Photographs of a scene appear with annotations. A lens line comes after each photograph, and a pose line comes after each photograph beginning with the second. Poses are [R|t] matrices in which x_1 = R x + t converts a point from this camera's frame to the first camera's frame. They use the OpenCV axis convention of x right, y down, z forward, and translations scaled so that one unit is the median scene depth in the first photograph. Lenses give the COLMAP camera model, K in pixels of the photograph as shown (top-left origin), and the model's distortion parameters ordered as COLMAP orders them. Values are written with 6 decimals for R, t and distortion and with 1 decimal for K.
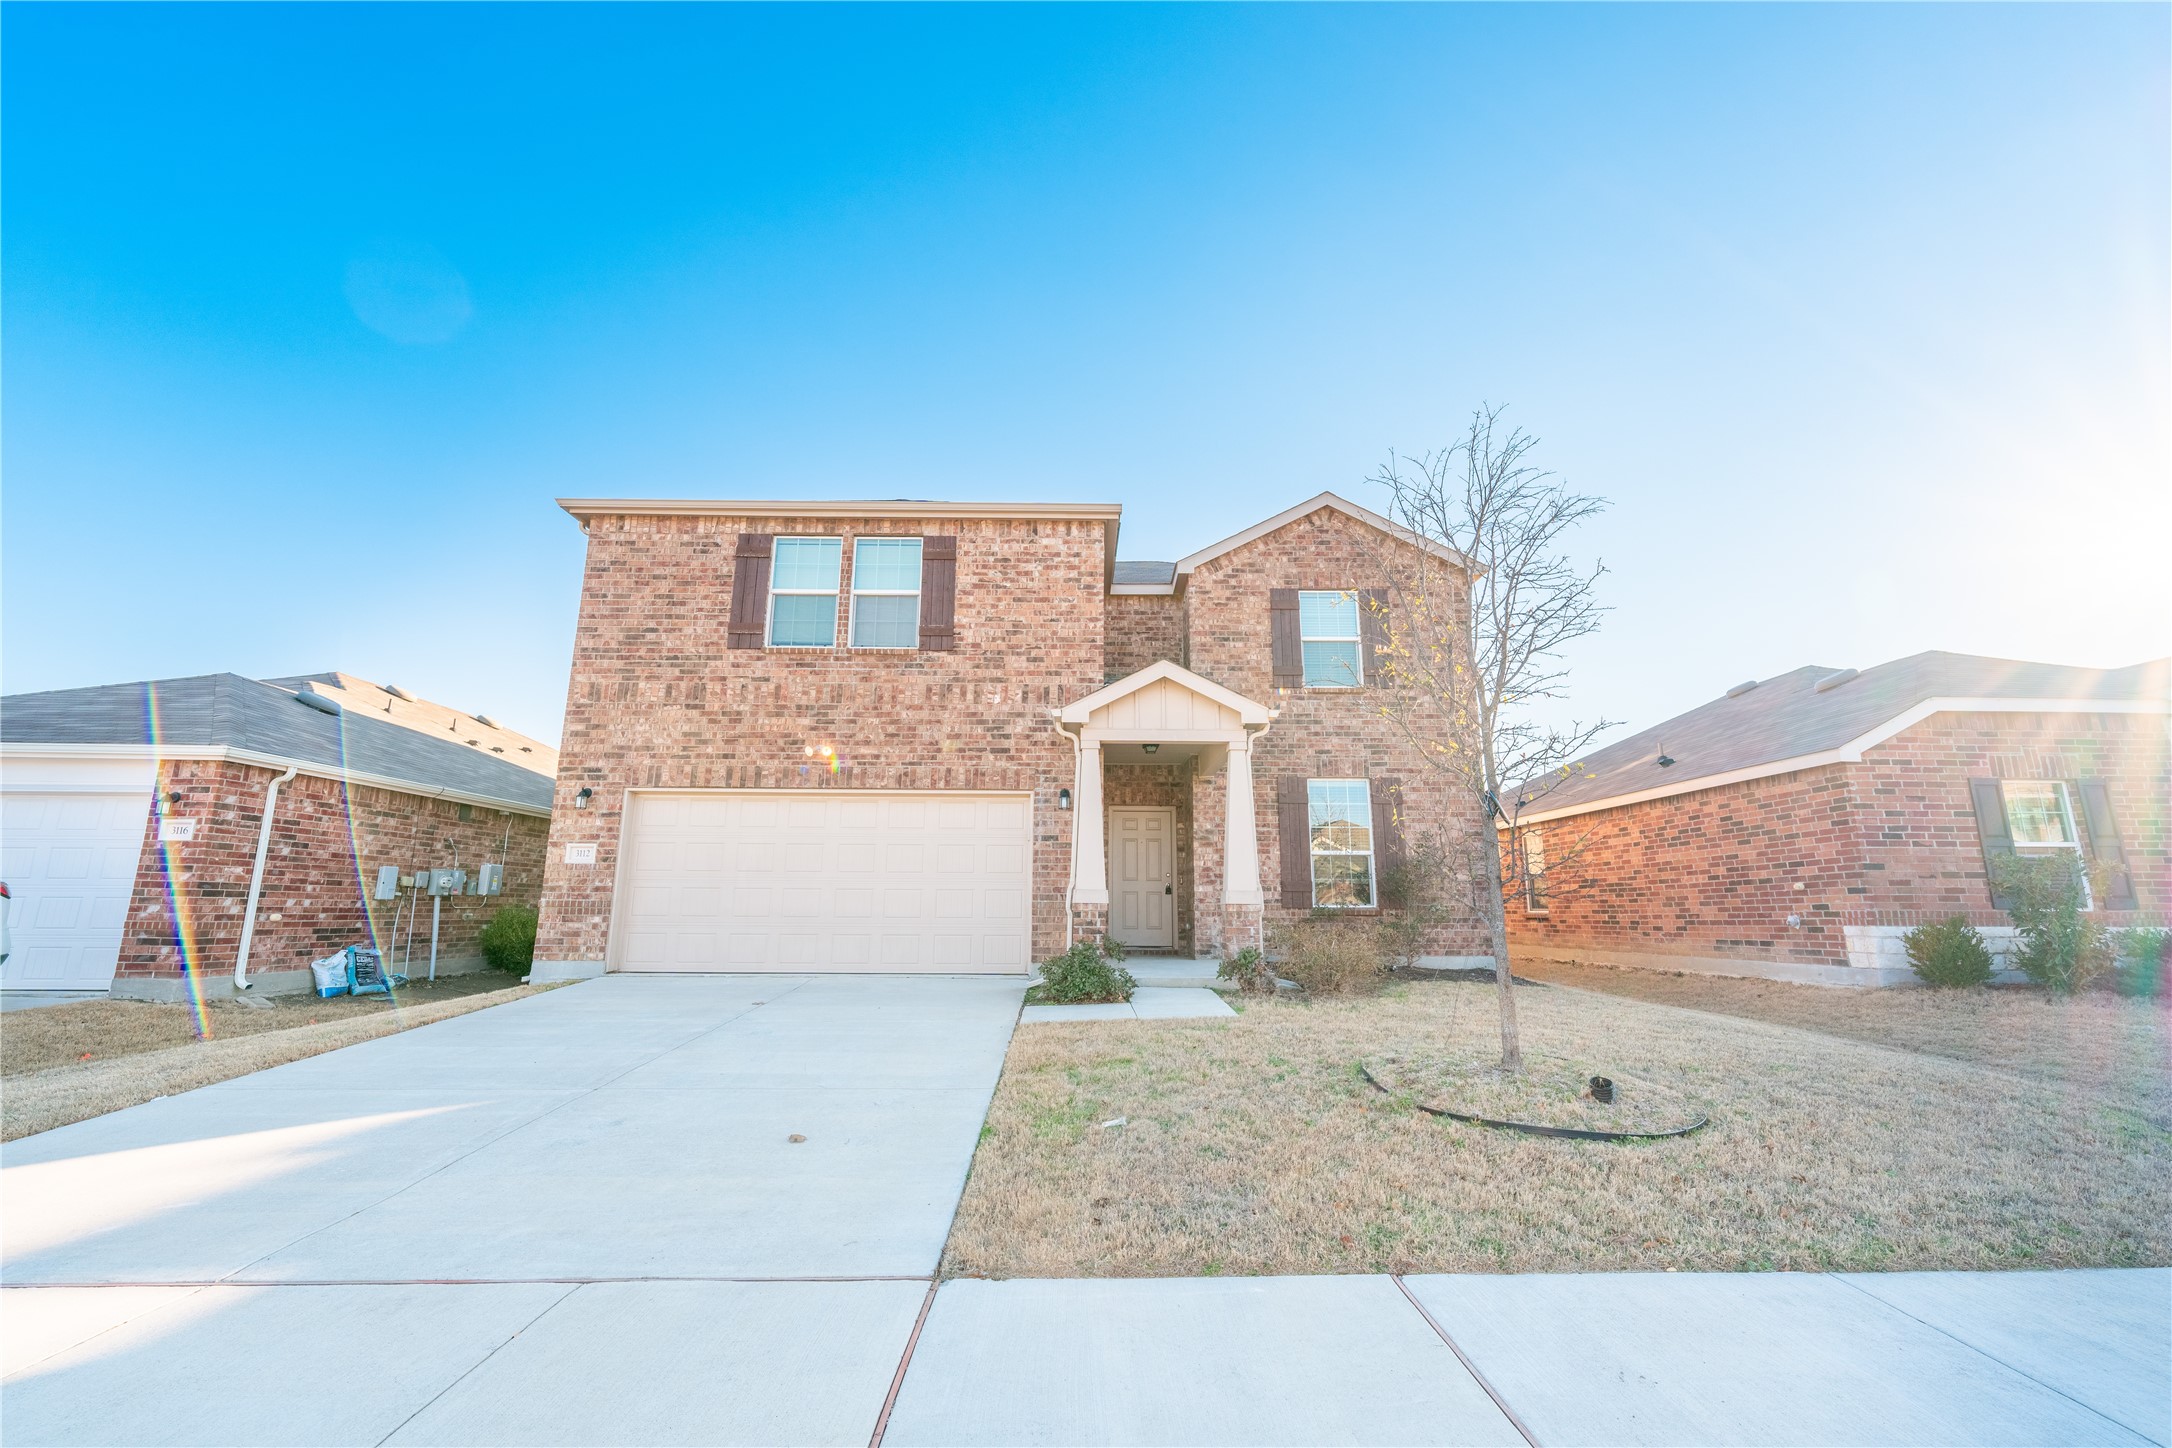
lens RADIAL K [[873.3, 0, 1023.7], [0, 873.3, 722.3], [0, 0, 1]] dist [-0.002854, -0.000217]
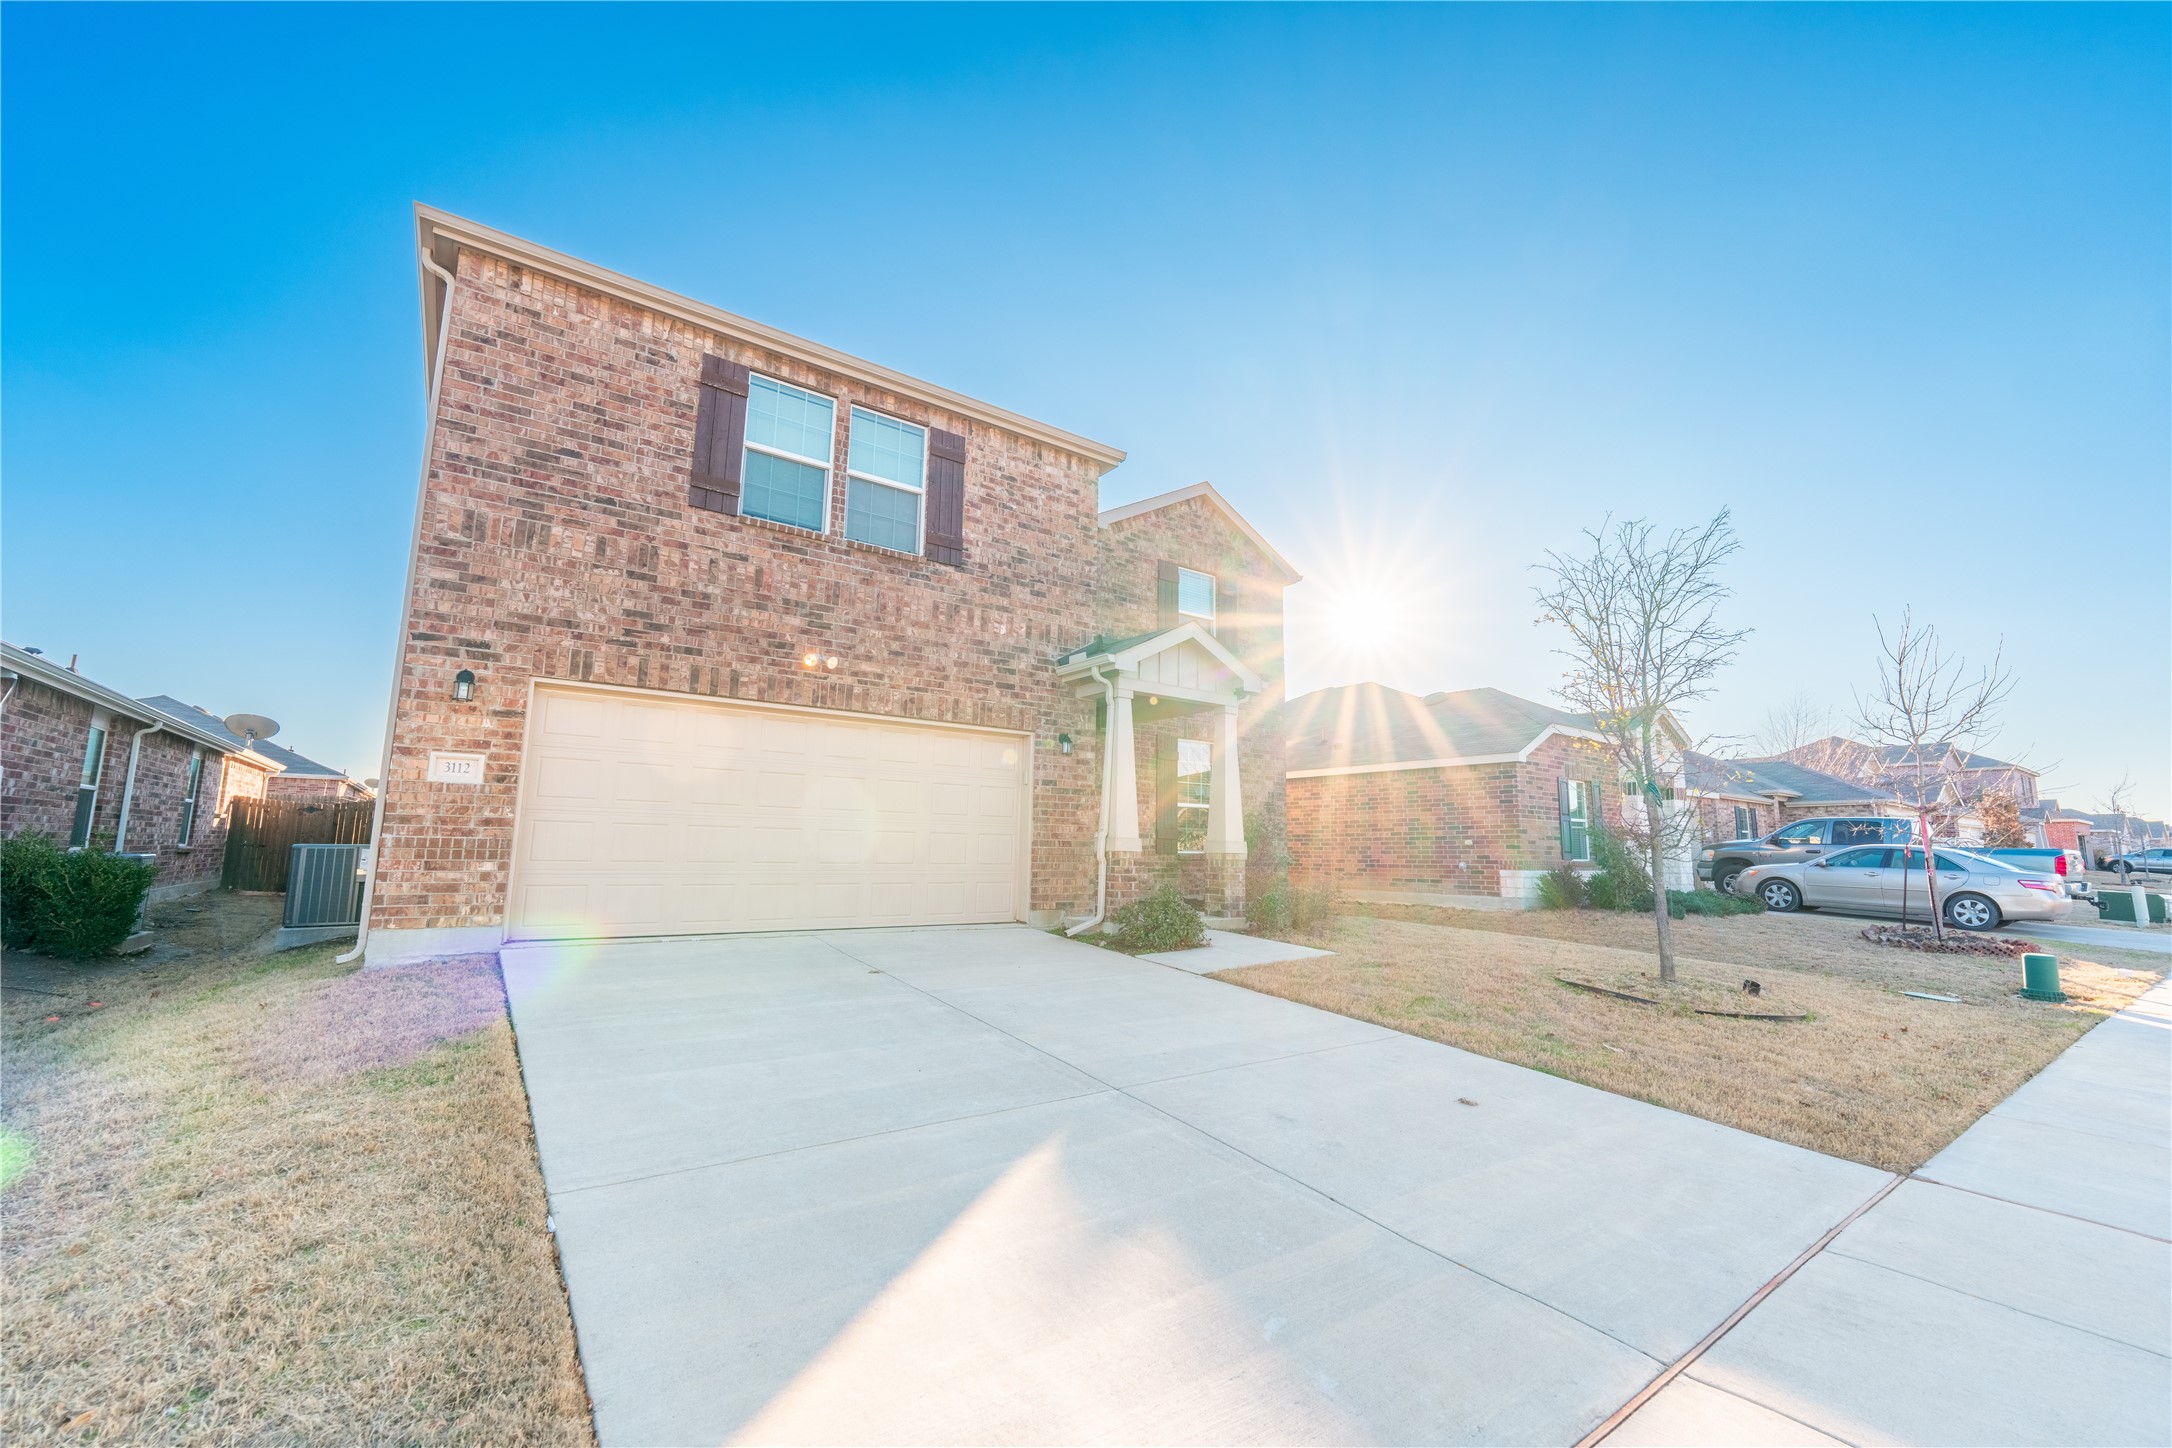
lens RADIAL K [[873.3, 0, 1082.2], [0, 873.3, 726.7], [0, 0, 1]] dist [-0.002854, -0.000217]
pose [[0.816800, 0.089868, 0.569878, -0.480331], [-0.133862, 0.990357, 0.035686, 0.030948], [-0.561176, -0.105433, 0.820954, 0.186107]]
